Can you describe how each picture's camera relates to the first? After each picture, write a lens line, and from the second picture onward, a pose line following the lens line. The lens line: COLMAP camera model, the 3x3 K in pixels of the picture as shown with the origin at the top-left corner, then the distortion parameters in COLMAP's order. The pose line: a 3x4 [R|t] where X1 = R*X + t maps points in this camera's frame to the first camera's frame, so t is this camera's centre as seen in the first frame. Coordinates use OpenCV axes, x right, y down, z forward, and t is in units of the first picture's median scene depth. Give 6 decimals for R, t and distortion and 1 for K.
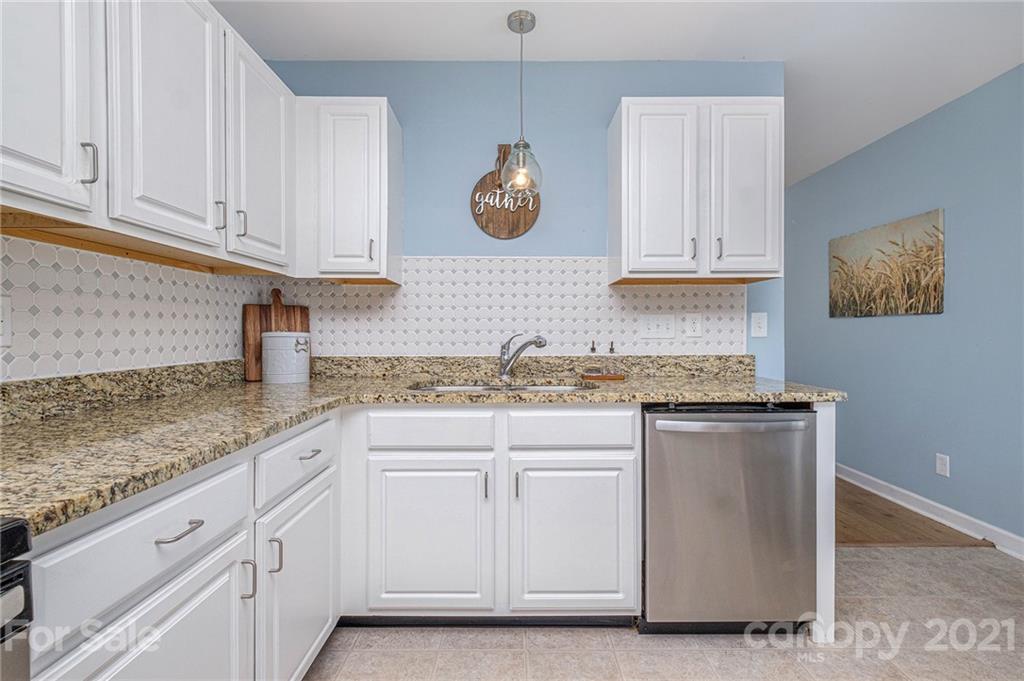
lens RADIAL K [[446.9, 0, 516.8], [0, 446.9, 339.1], [0, 0, 1]] dist [-0.000170, -0.000366]
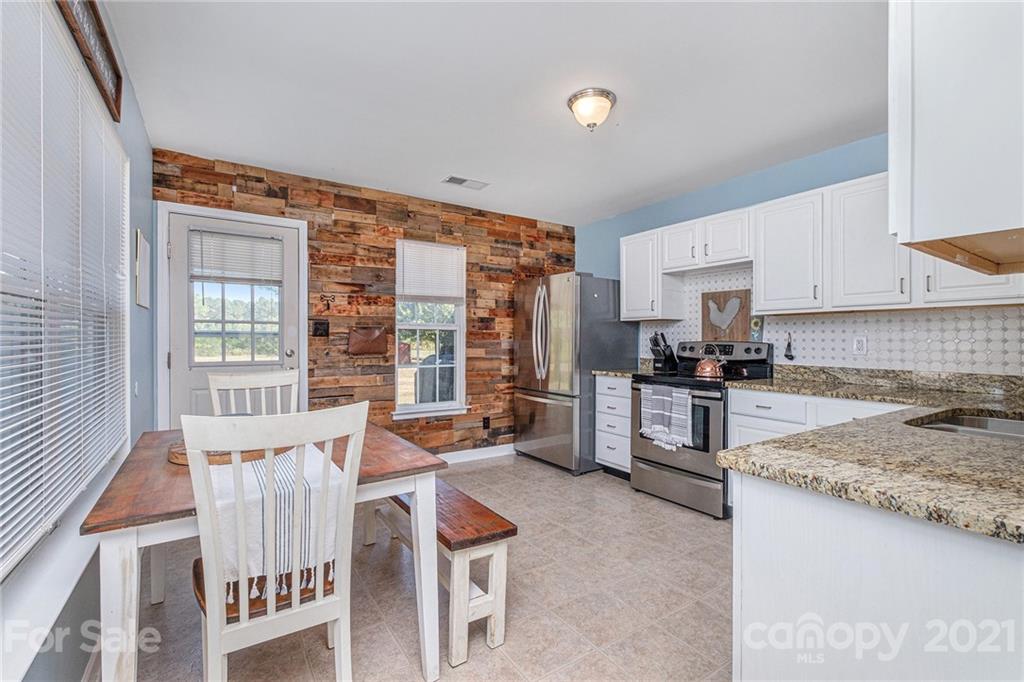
lens RADIAL K [[445.6, 0, 509.5], [0, 445.6, 328.1], [0, 0, 1]] dist [-0.000618, -0.000435]
pose [[-0.835397, -0.016455, -0.549401, 1.070573], [-0.013275, 0.999864, -0.009761, -0.046226], [0.549487, -0.000861, -0.835502, 1.062396]]
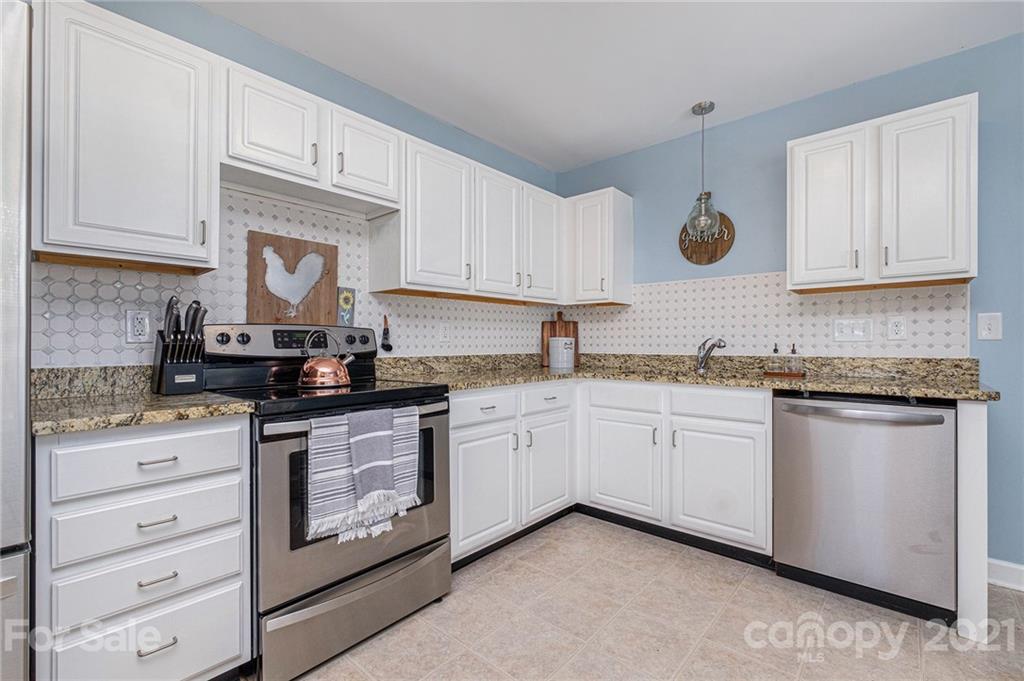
lens RADIAL K [[449.8, 0, 517.0], [0, 449.8, 341.5], [0, 0, 1]] dist [-0.001300, -0.000829]
pose [[0.751517, -0.001372, -0.659713, 0.456560], [-0.009961, 0.999860, -0.013427, 0.022966], [0.659639, 0.016662, 0.751398, -0.365012]]
